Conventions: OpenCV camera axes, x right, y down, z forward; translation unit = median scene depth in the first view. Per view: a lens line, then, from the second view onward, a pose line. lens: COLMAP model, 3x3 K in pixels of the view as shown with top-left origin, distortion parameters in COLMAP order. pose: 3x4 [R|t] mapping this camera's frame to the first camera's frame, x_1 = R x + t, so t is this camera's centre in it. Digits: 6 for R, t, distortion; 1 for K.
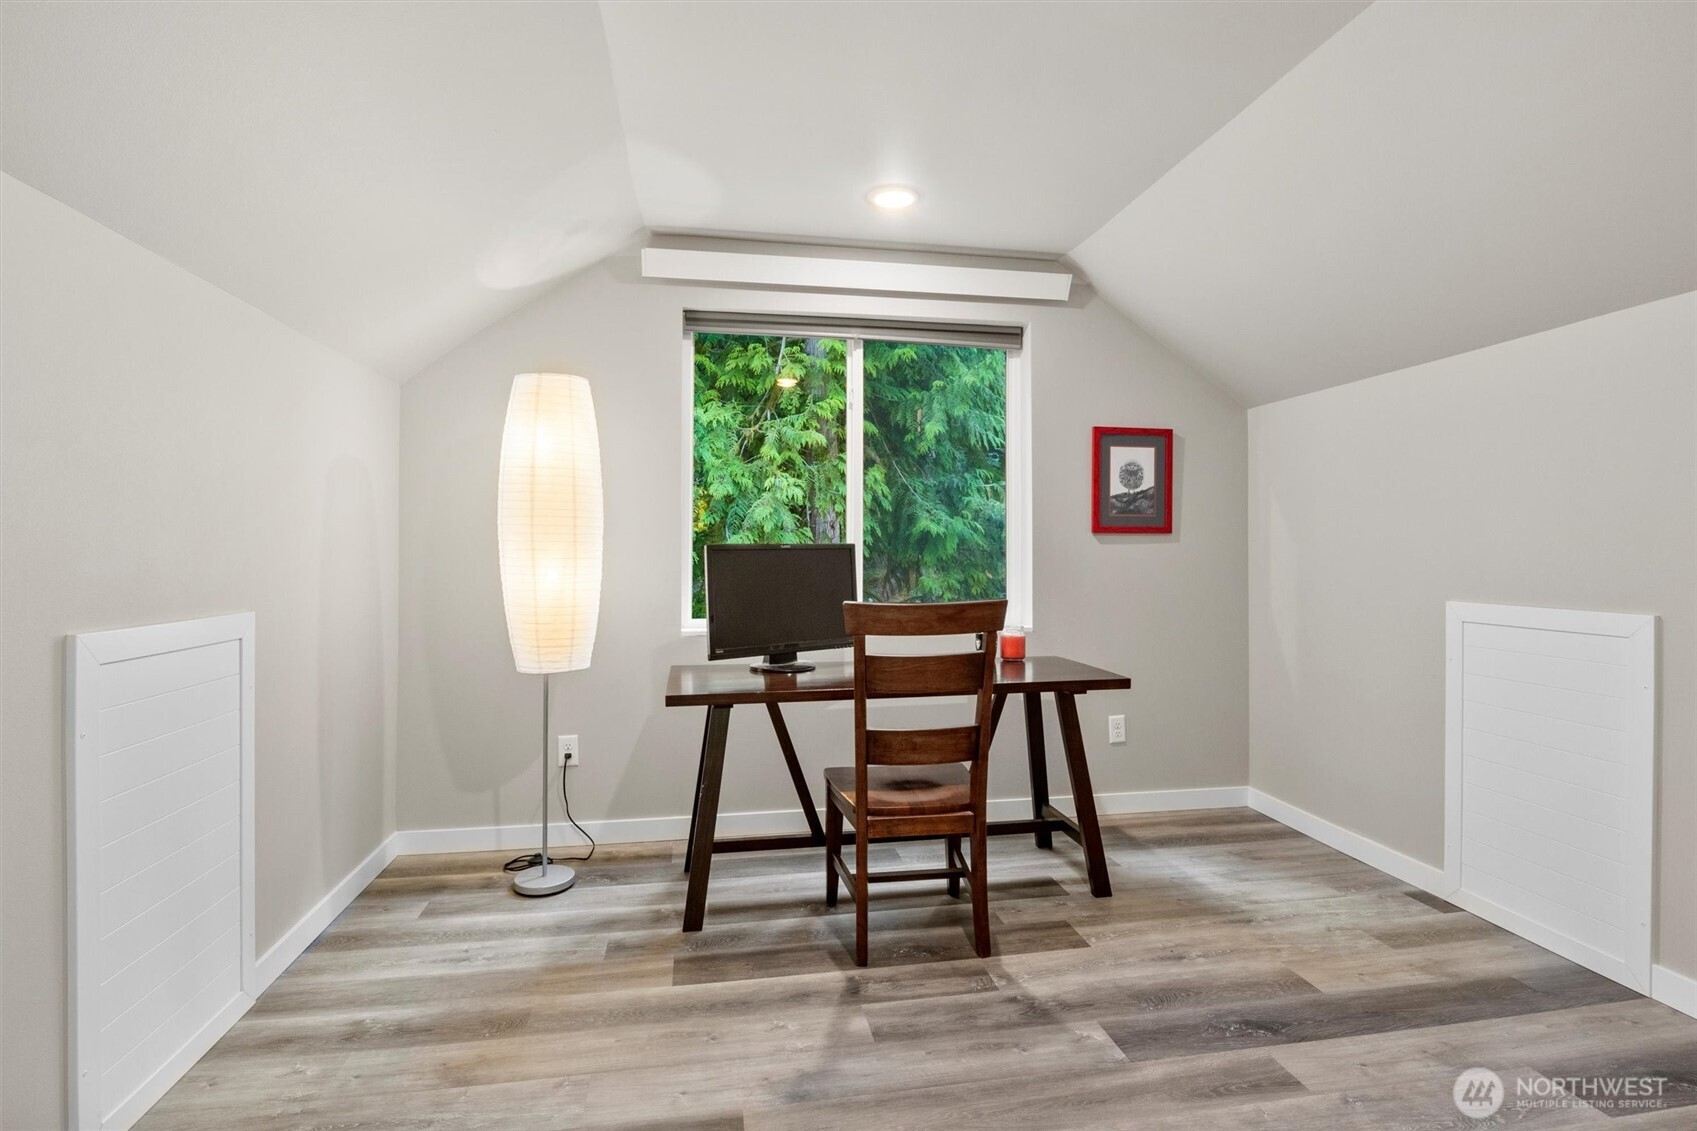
lens RADIAL K [[851.1, 0, 853.7], [0, 851.1, 550.8], [0, 0, 1]] dist [-0.009085, -0.001447]
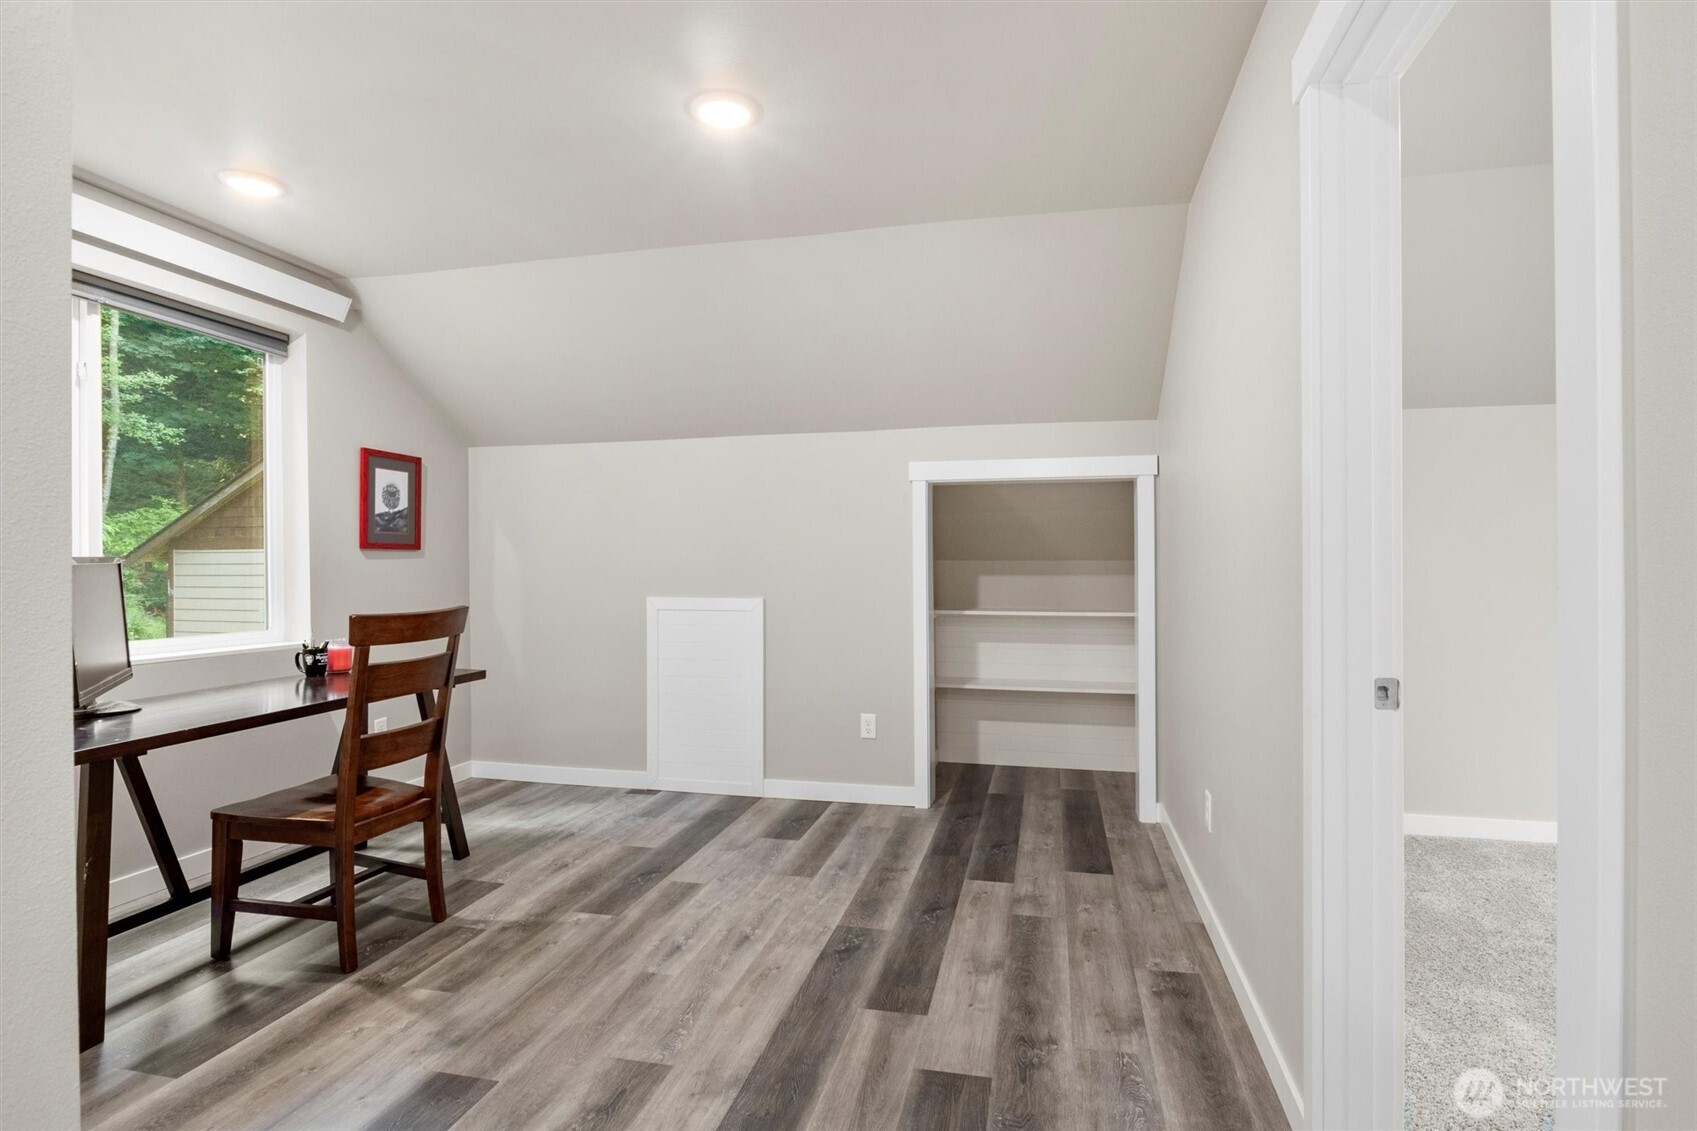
lens RADIAL K [[851.1, 0, 854.4], [0, 851.1, 566.4], [0, 0, 1]] dist [-0.009085, -0.001447]
pose [[0.388924, -0.001889, 0.921268, -0.637818], [0.002141, 0.999997, 0.001146, 0.001912], [-0.921267, 0.001527, 0.388927, 0.043516]]
